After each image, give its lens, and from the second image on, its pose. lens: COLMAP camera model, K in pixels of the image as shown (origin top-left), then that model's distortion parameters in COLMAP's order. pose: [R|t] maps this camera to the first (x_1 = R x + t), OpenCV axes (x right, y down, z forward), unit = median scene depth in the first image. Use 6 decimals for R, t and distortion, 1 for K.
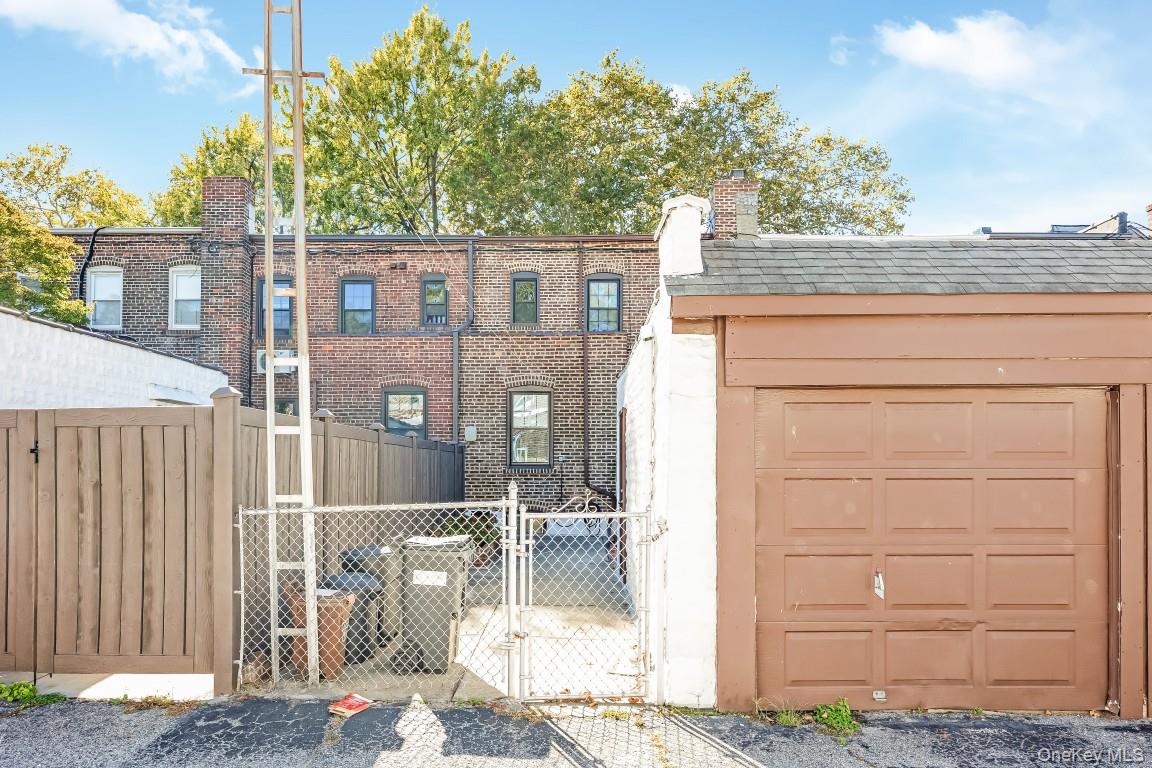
lens RADIAL K [[709.7, 0, 577.8], [0, 709.7, 456.4], [0, 0, 1]] dist [-0.016863, 0.004840]
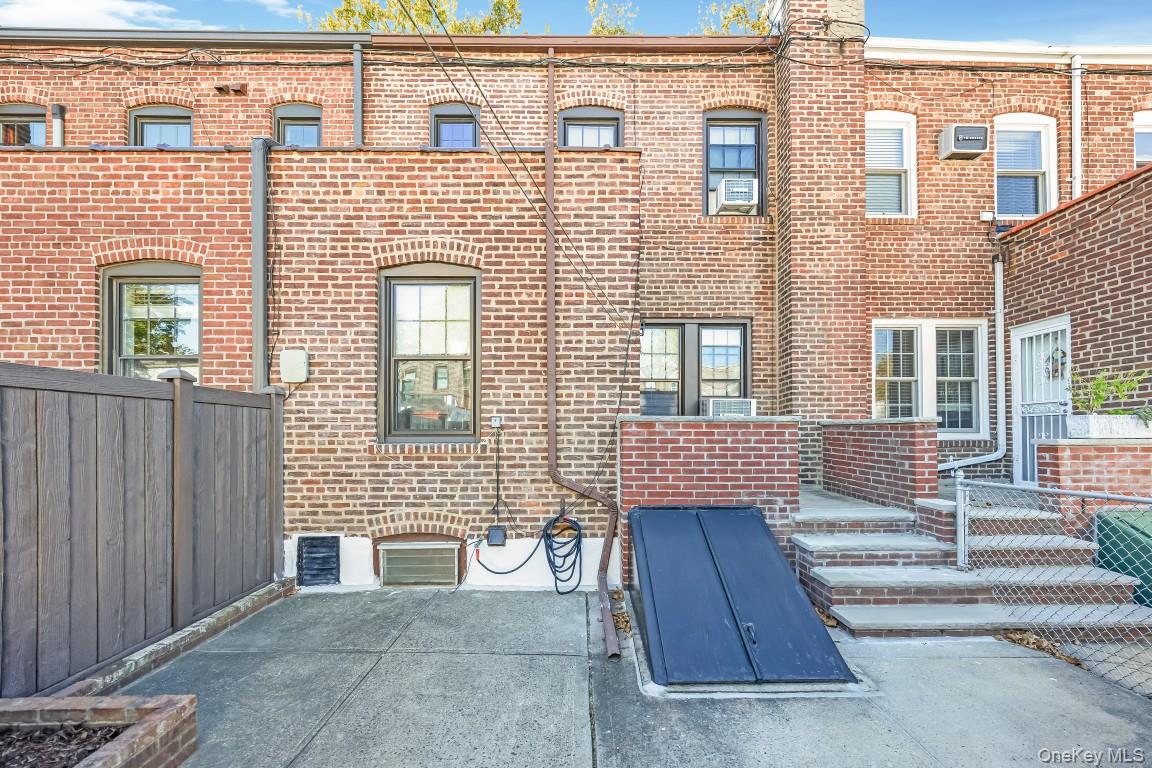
lens RADIAL K [[446.8, 0, 580.3], [0, 446.8, 429.1], [0, 0, 1]] dist [0.001865, -0.001095]
pose [[0.999986, -0.003806, -0.003582, 0.031223], [0.003807, 0.999993, 0.000458, 0.008139], [0.003580, -0.000471, 0.999993, 0.711218]]
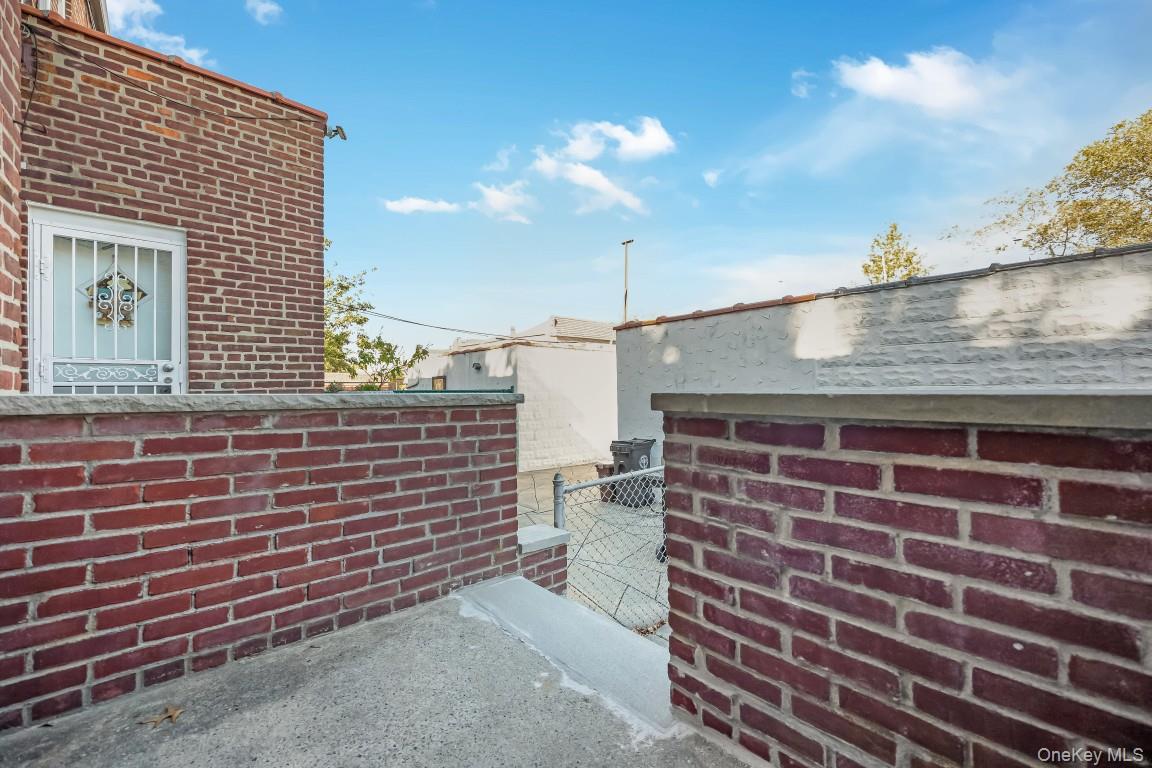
lens RADIAL K [[446.8, 0, 583.7], [0, 446.8, 389.6], [0, 0, 1]] dist [0.001865, -0.001095]
pose [[-0.664179, 0.003334, 0.747566, 0.106741], [-0.010267, 0.999855, -0.013581, 0.001526], [-0.747503, -0.016696, -0.664049, 1.064385]]
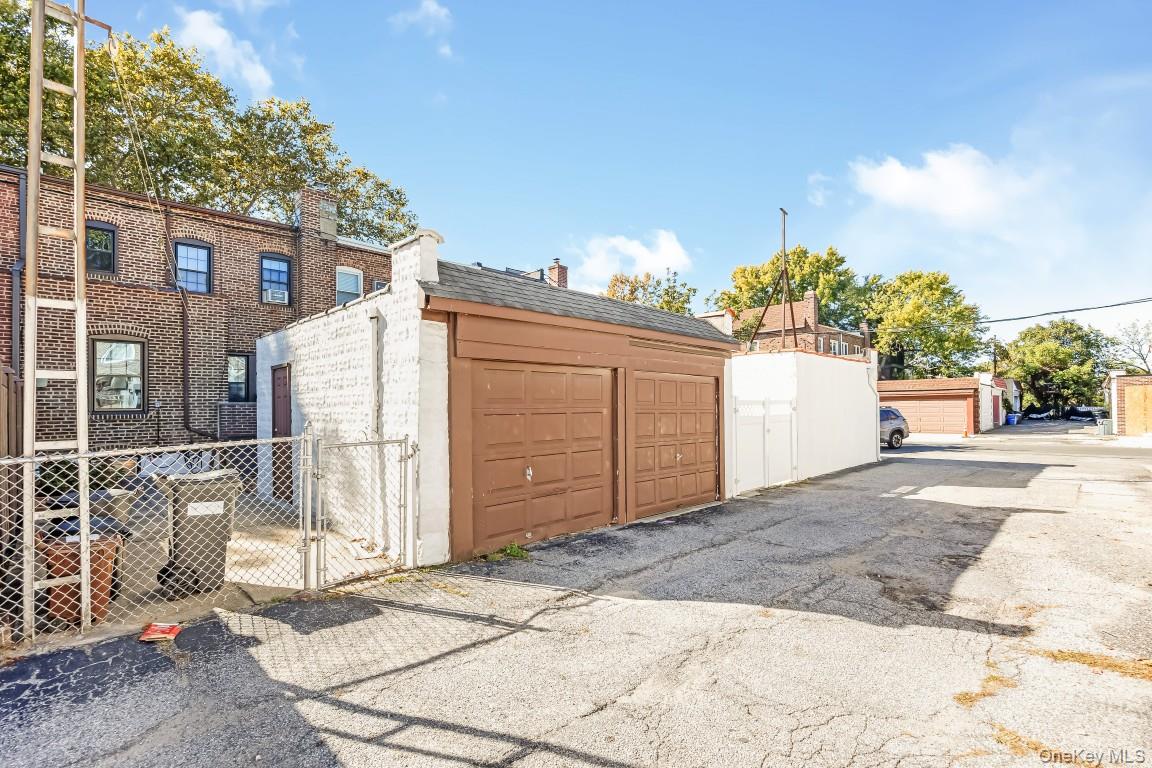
lens RADIAL K [[515.0, 0, 575.5], [0, 515.0, 404.4], [0, 0, 1]] dist [-0.011279, 0.000683]
pose [[0.702924, -0.004238, 0.711253, -0.129770], [0.002115, 0.999990, 0.003869, 0.000948], [-0.711262, -0.001215, 0.702926, 0.000858]]
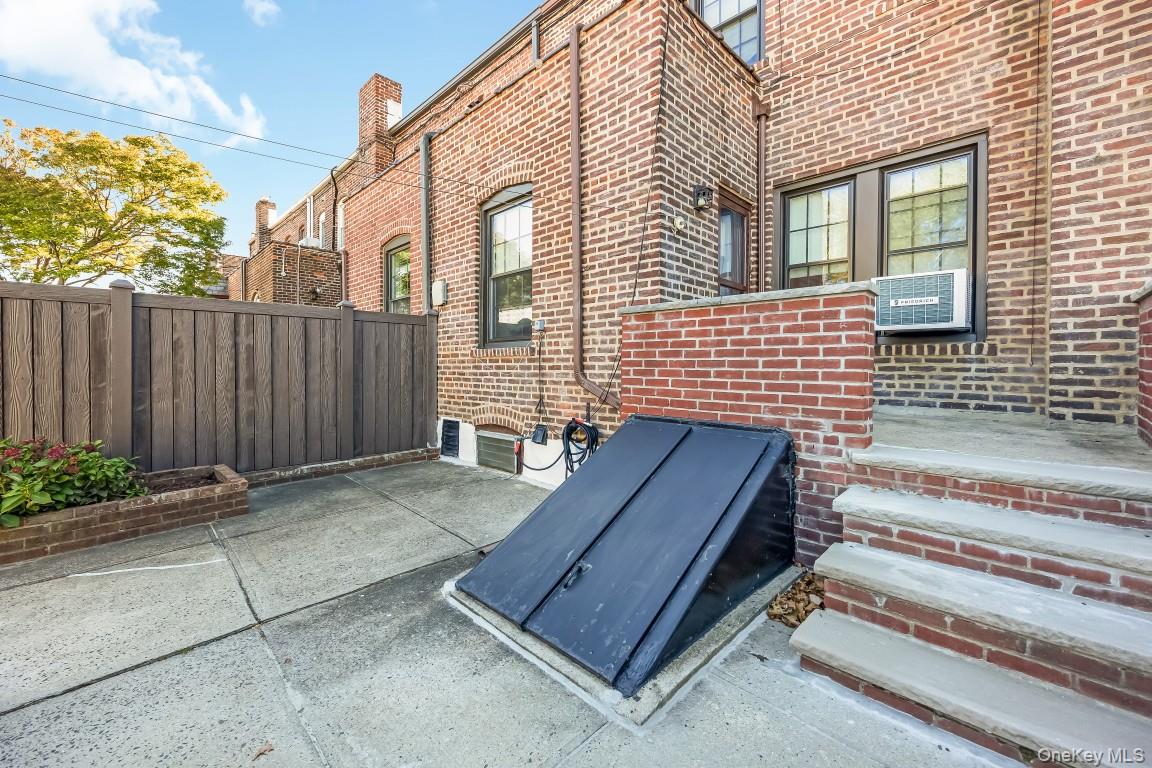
lens RADIAL K [[446.8, 0, 583.3], [0, 446.8, 364.9], [0, 0, 1]] dist [0.001865, -0.001095]
pose [[0.713285, -0.004142, -0.700862, 0.206176], [0.009280, 0.999951, 0.003534, 0.029219], [0.700813, -0.009025, 0.713288, 0.805160]]
